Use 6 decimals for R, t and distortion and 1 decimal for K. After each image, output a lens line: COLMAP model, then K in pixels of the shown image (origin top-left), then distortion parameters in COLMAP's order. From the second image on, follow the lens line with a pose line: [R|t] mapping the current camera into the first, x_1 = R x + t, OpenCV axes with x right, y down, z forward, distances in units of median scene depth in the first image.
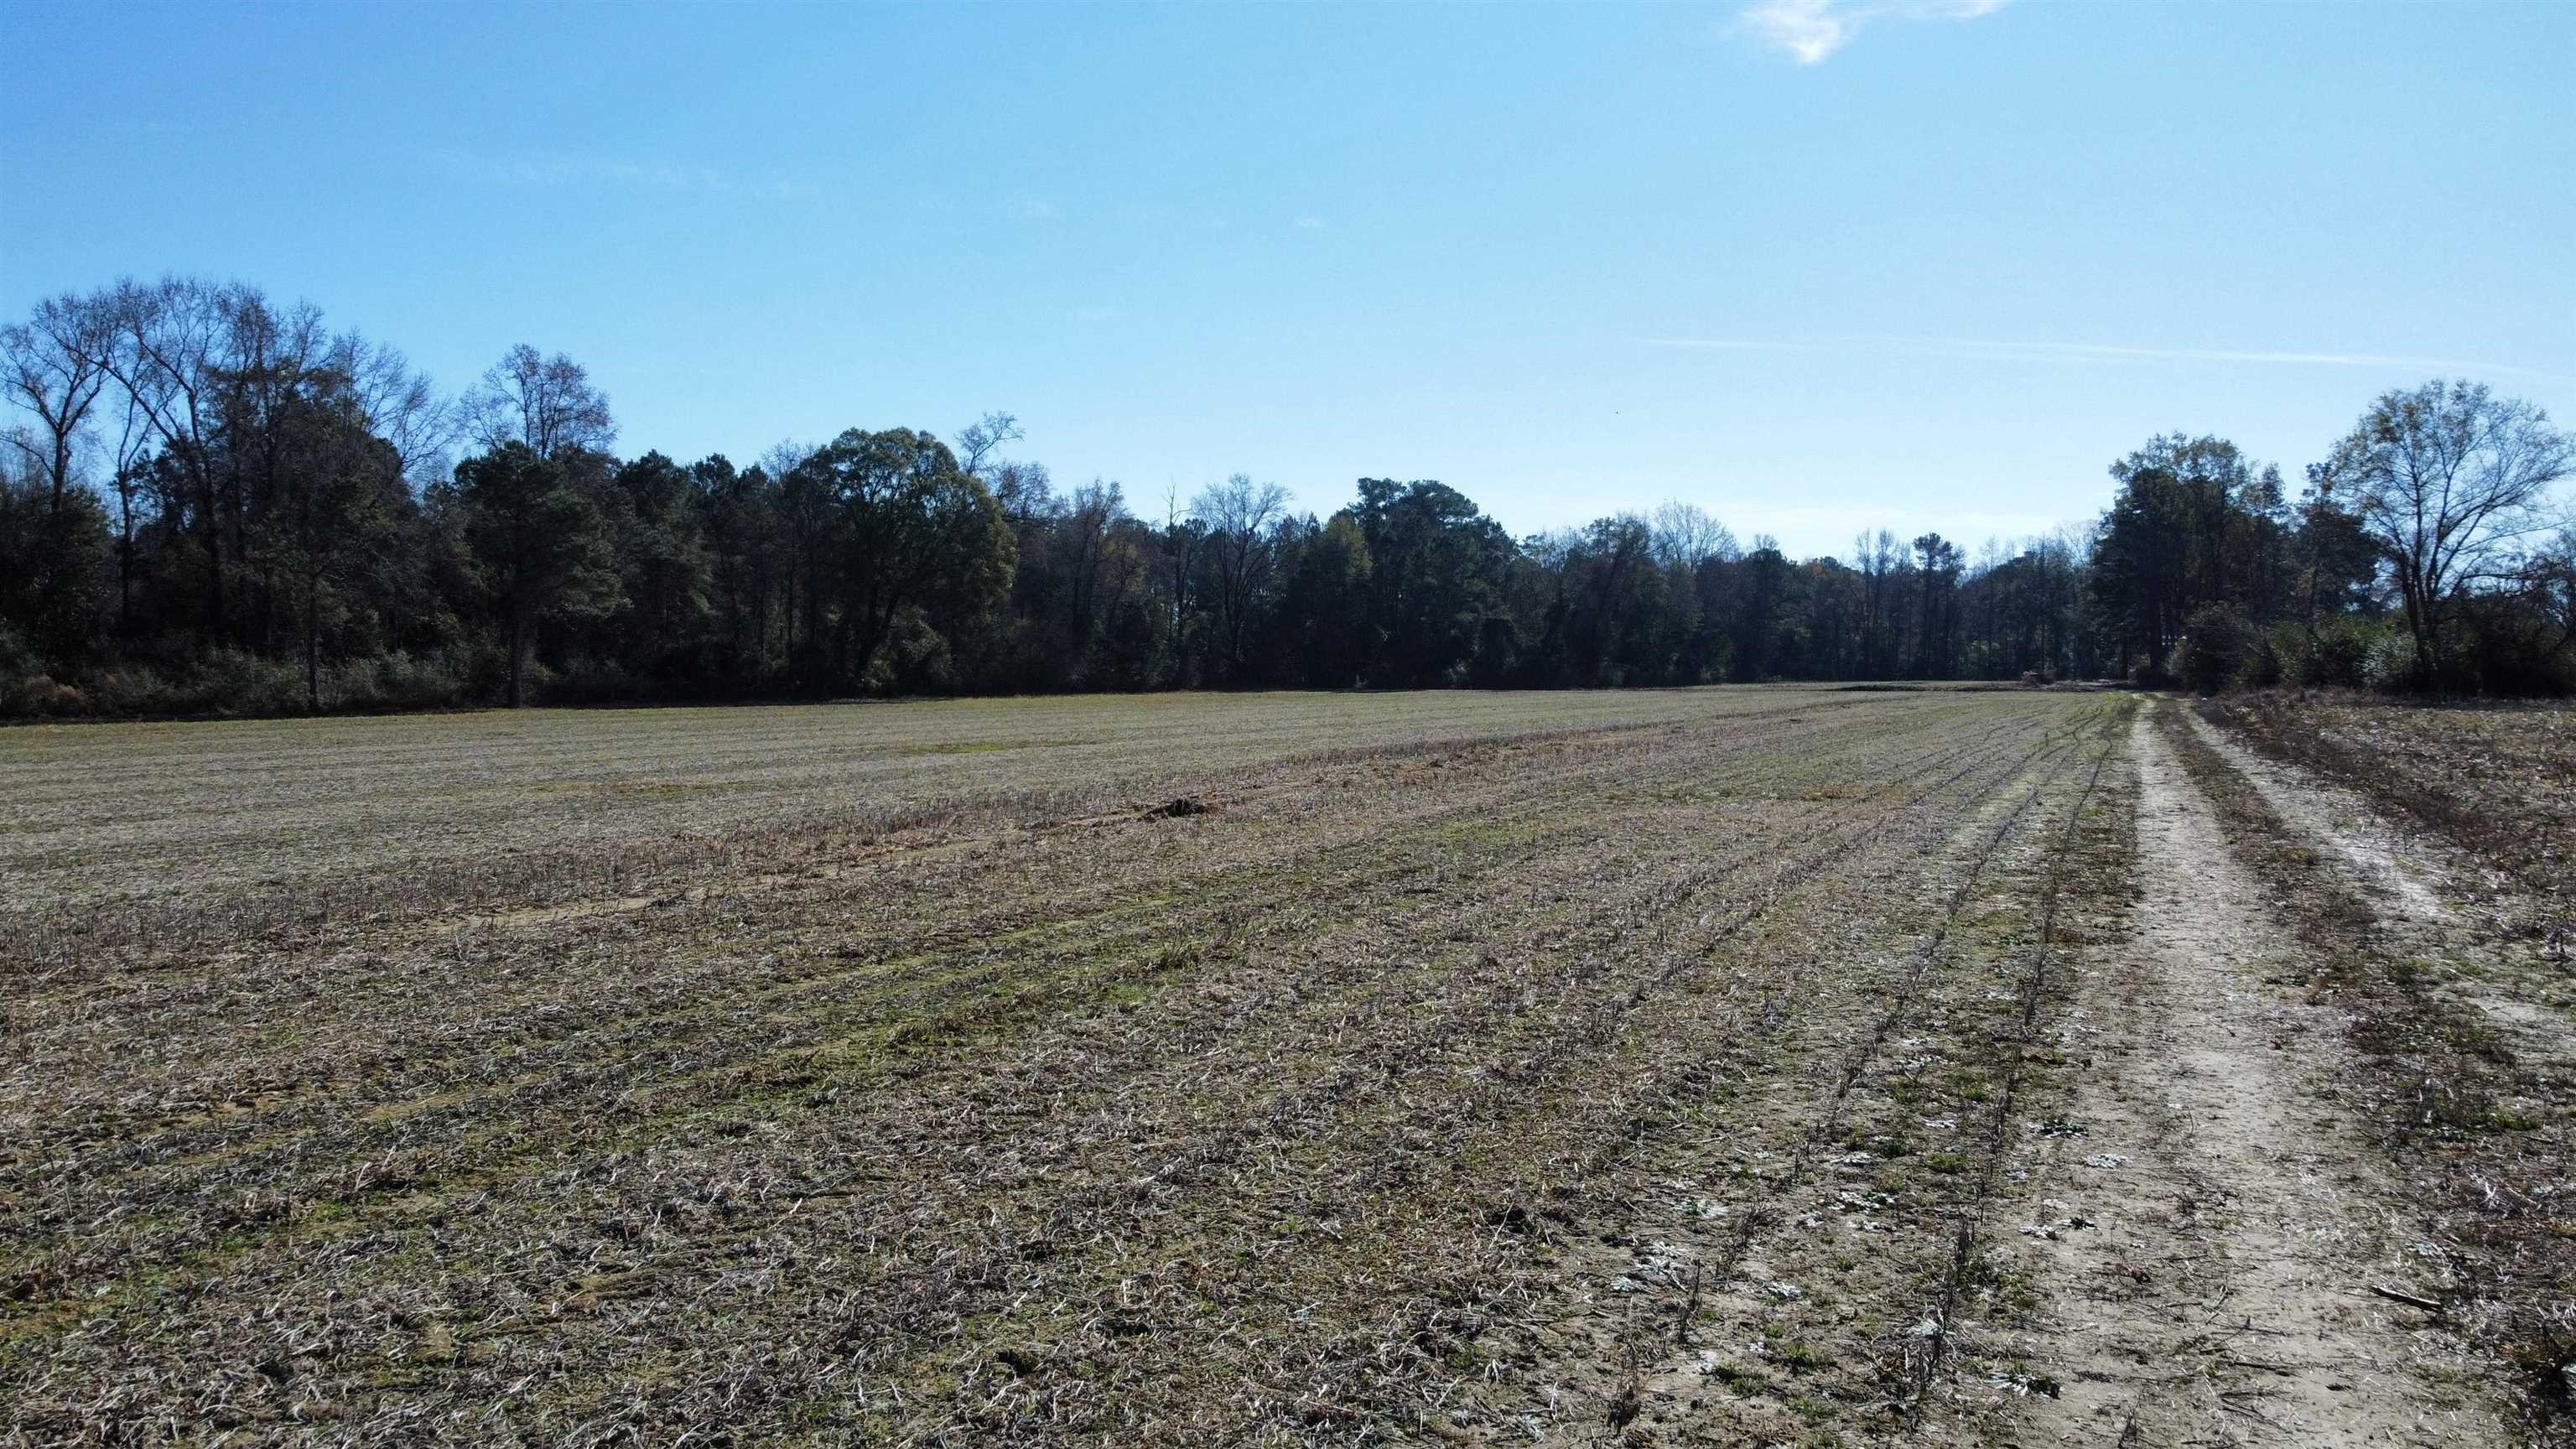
lens RADIAL K [[1960.9, 0, 1288.0], [0, 1960.9, 724.5], [0, 0, 1]] dist [0.005675, -0.010805]
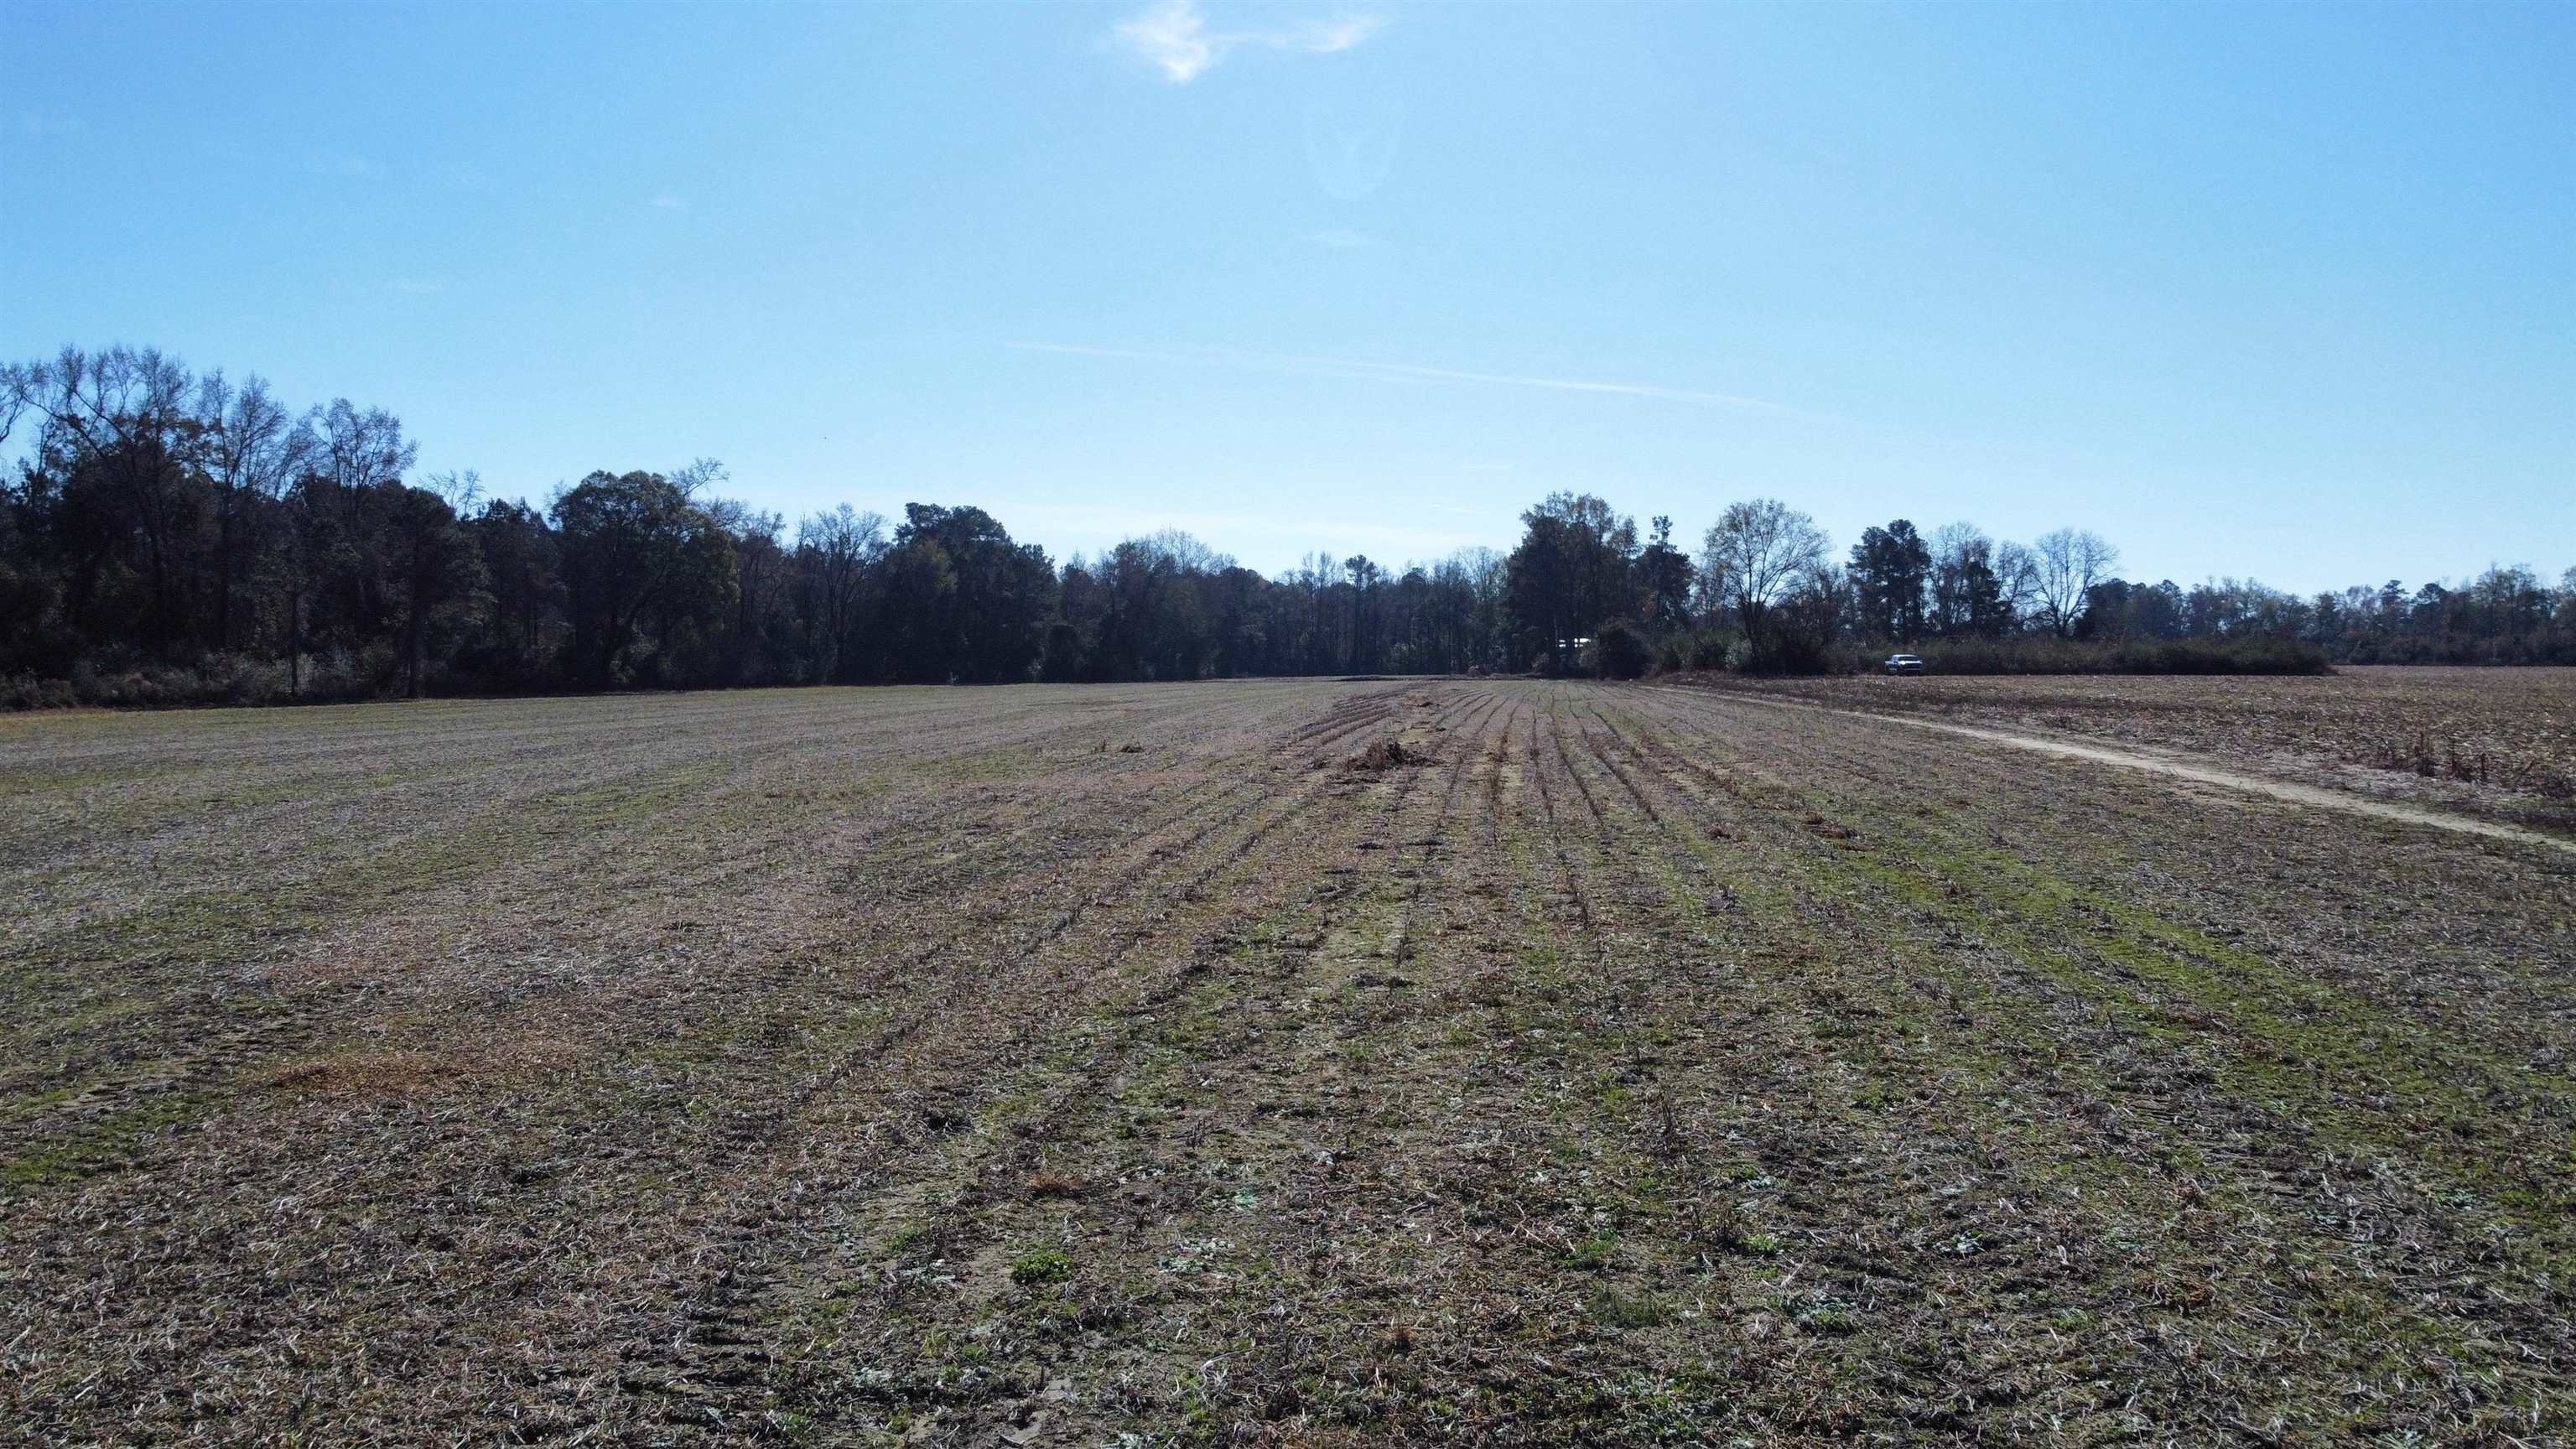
lens RADIAL K [[1960.9, 0, 1288.0], [0, 1960.9, 724.5], [0, 0, 1]] dist [0.005675, -0.010805]
pose [[0.949526, -0.013392, 0.313403, -0.157645], [0.013726, 0.999905, 0.001142, 0.009210], [-0.313388, 0.003217, 0.949620, -0.230127]]
